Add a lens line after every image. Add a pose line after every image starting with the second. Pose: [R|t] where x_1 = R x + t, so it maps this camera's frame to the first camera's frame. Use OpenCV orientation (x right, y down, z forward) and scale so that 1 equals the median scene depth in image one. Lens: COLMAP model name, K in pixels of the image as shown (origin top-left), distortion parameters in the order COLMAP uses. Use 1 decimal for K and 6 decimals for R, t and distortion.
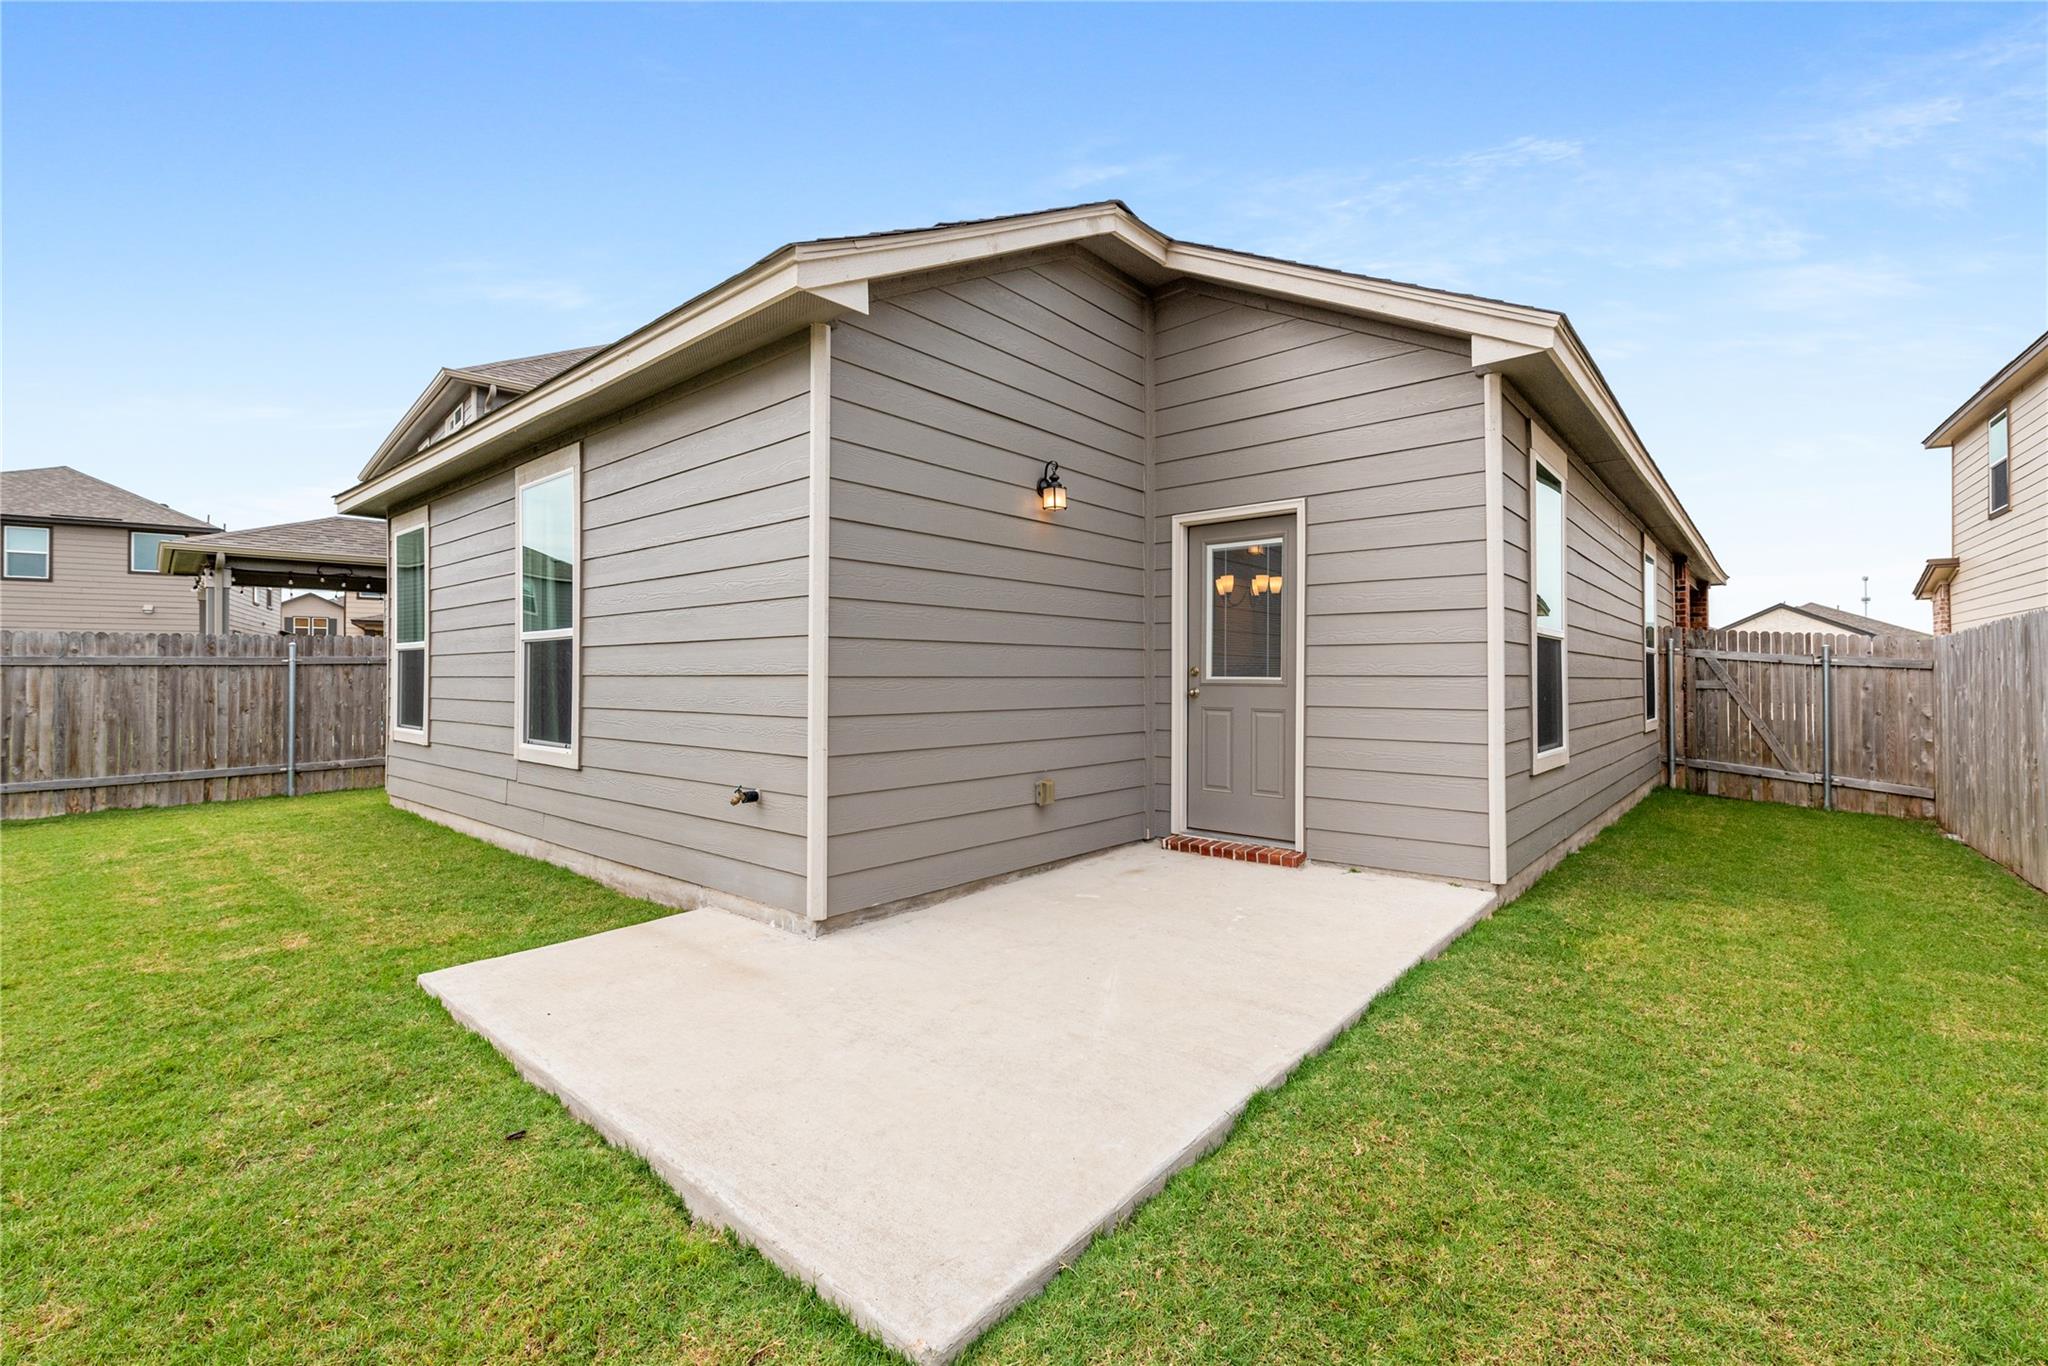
lens RADIAL K [[894.4, 0, 1021.2], [0, 894.4, 674.2], [0, 0, 1]] dist [-0.000193, -0.001326]
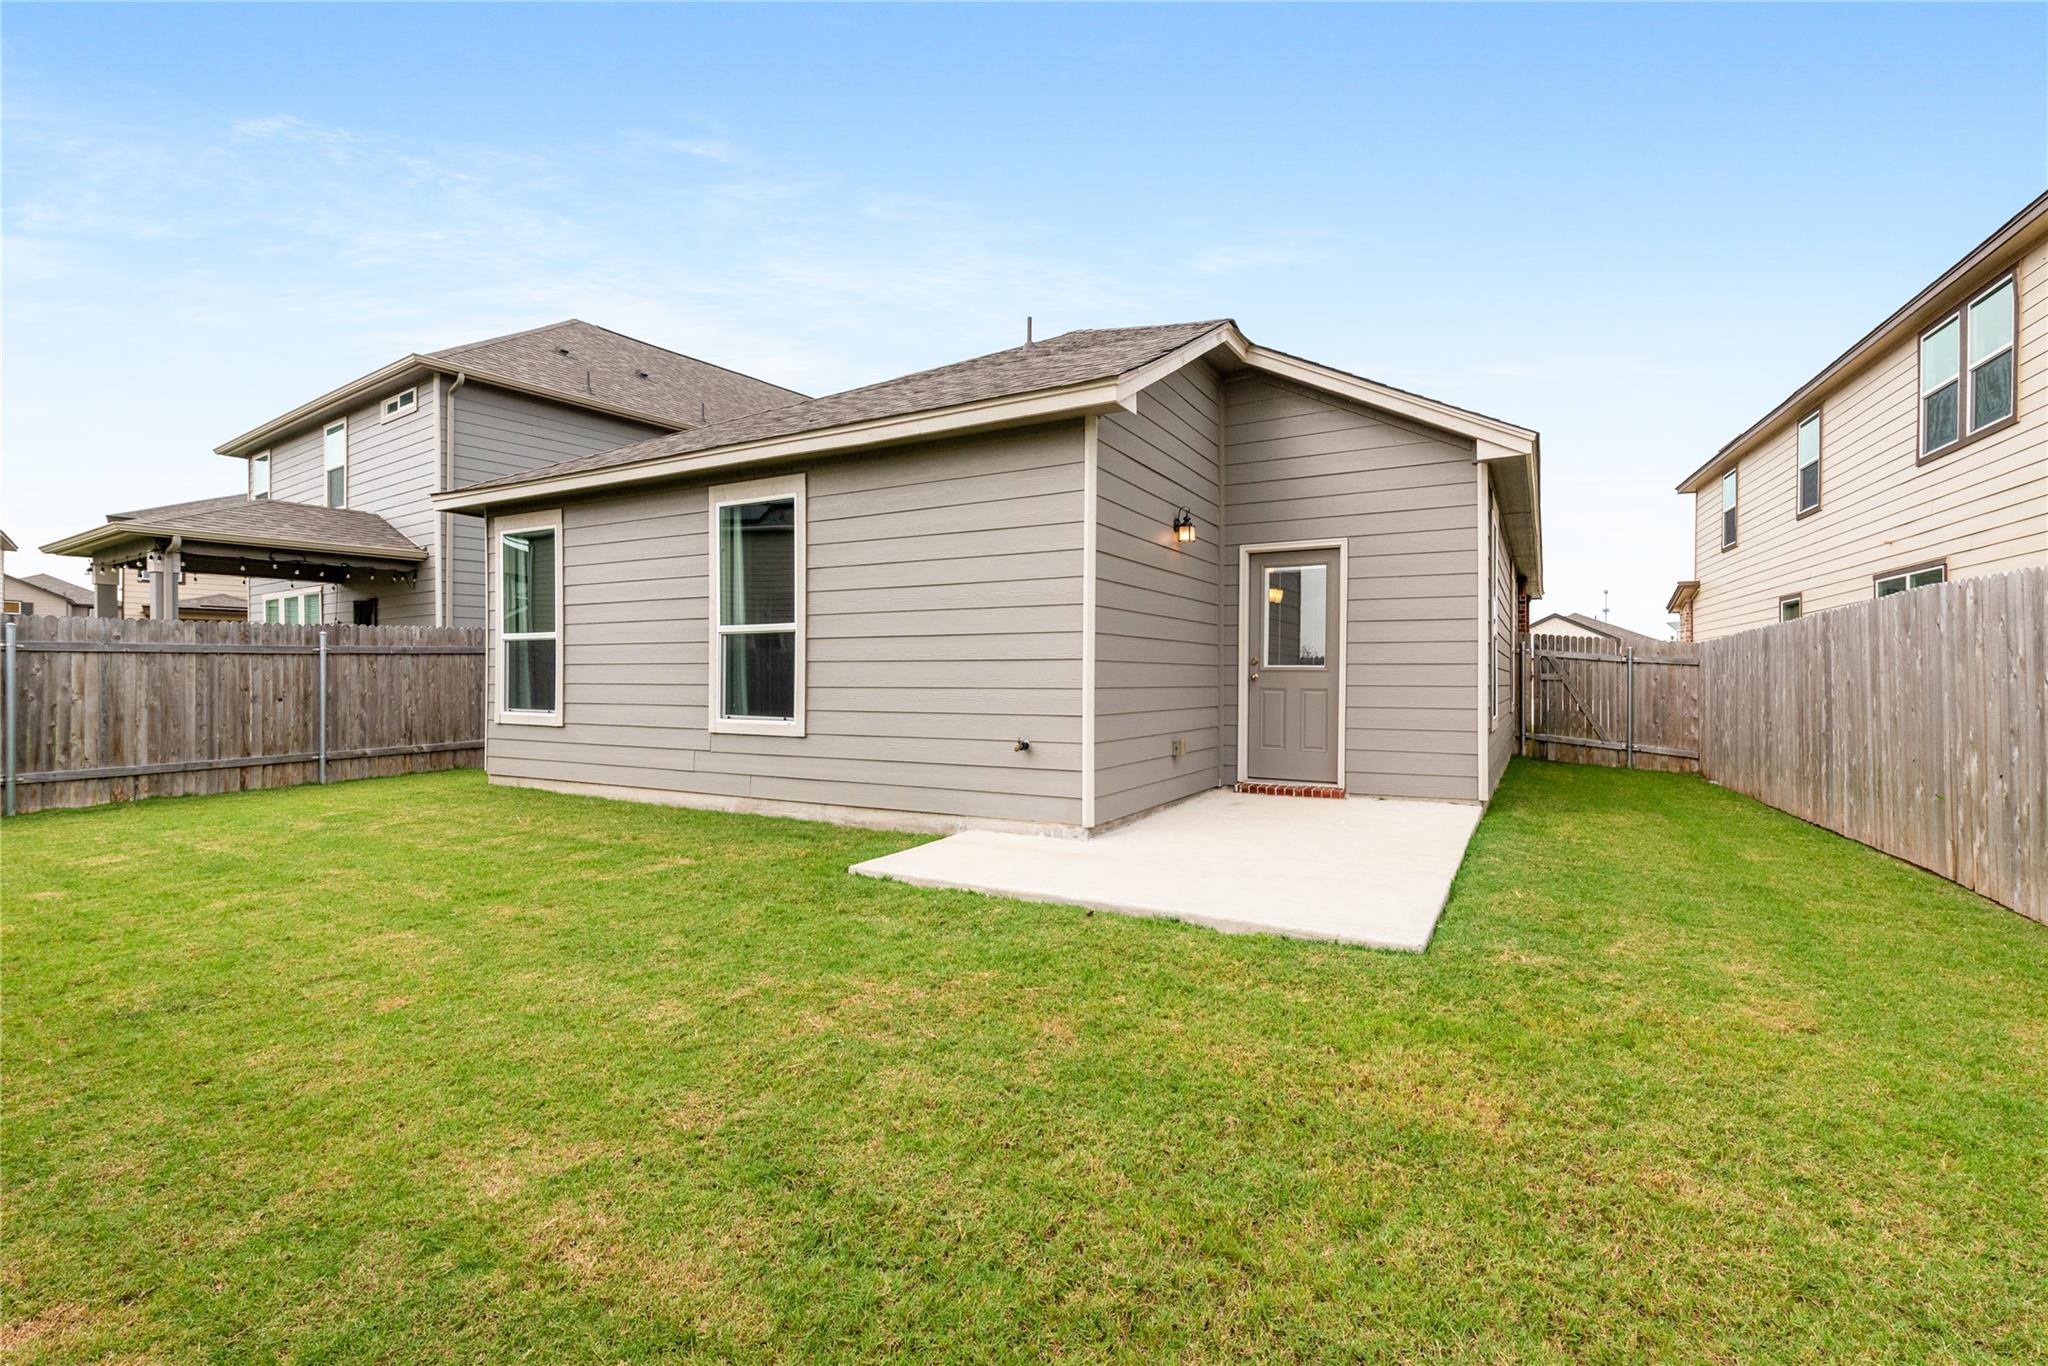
lens RADIAL K [[910.6, 0, 1032.2], [0, 910.6, 685.4], [0, 0, 1]] dist [0.003964, -0.001679]
pose [[0.981172, 0.000787, 0.193134, -0.270449], [-0.003313, 0.999913, 0.012755, 0.011315], [-0.193107, -0.013155, 0.981090, -0.191955]]
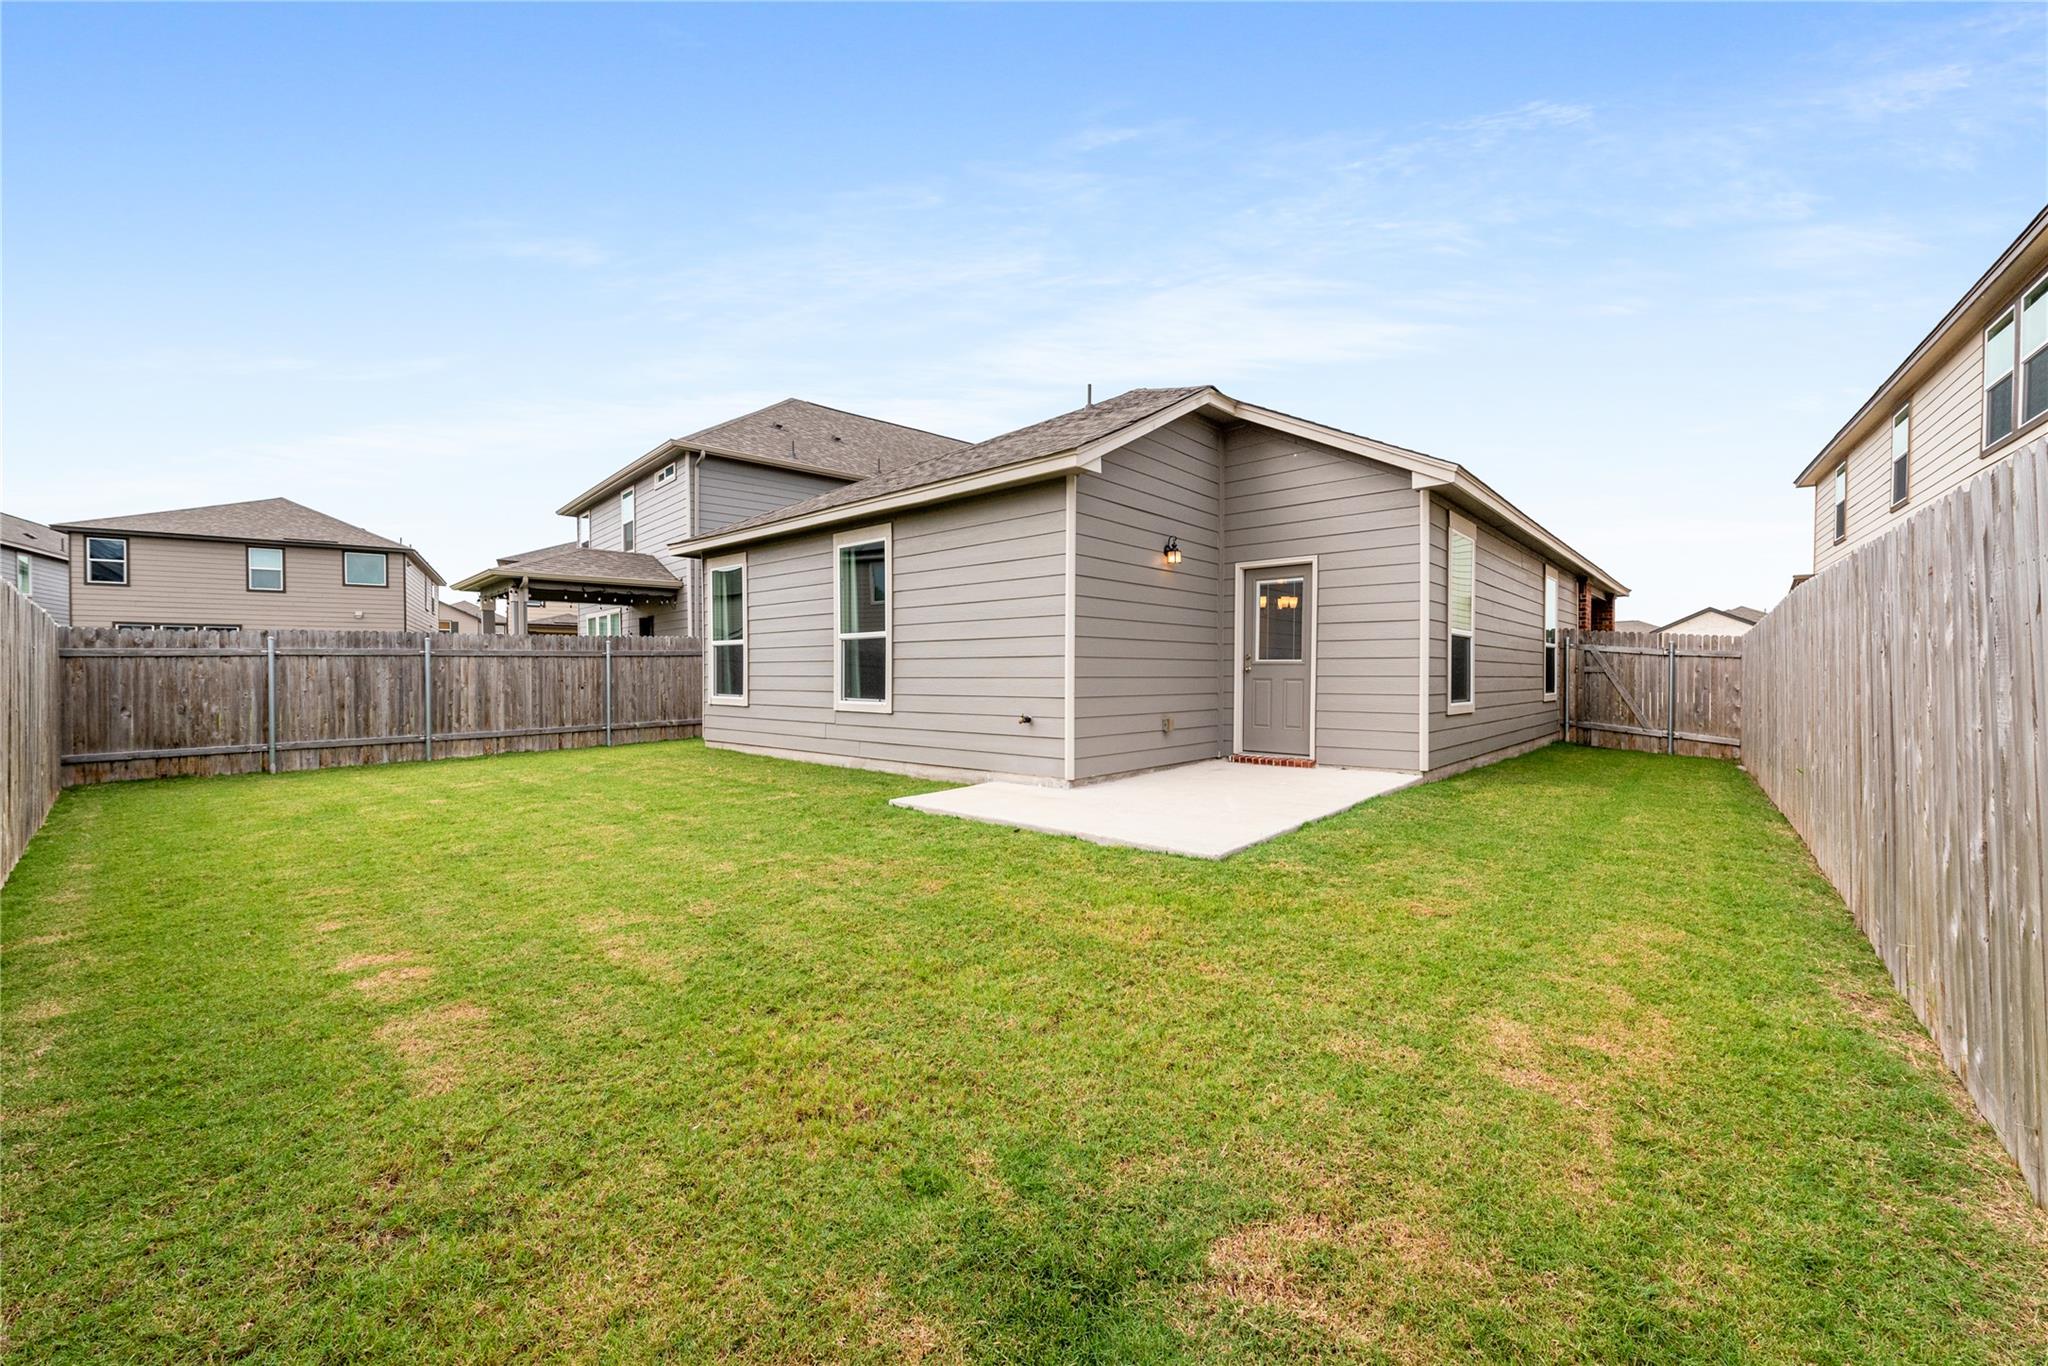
lens RADIAL K [[794.5, 0, 1024.8], [0, 794.5, 691.4], [0, 0, 1]] dist [0.002315, -0.000050]
pose [[0.999812, 0.000349, -0.019387, -0.131399], [0.000168, 0.999645, 0.026644, 0.014823], [0.019389, -0.026642, 0.999457, -0.332944]]
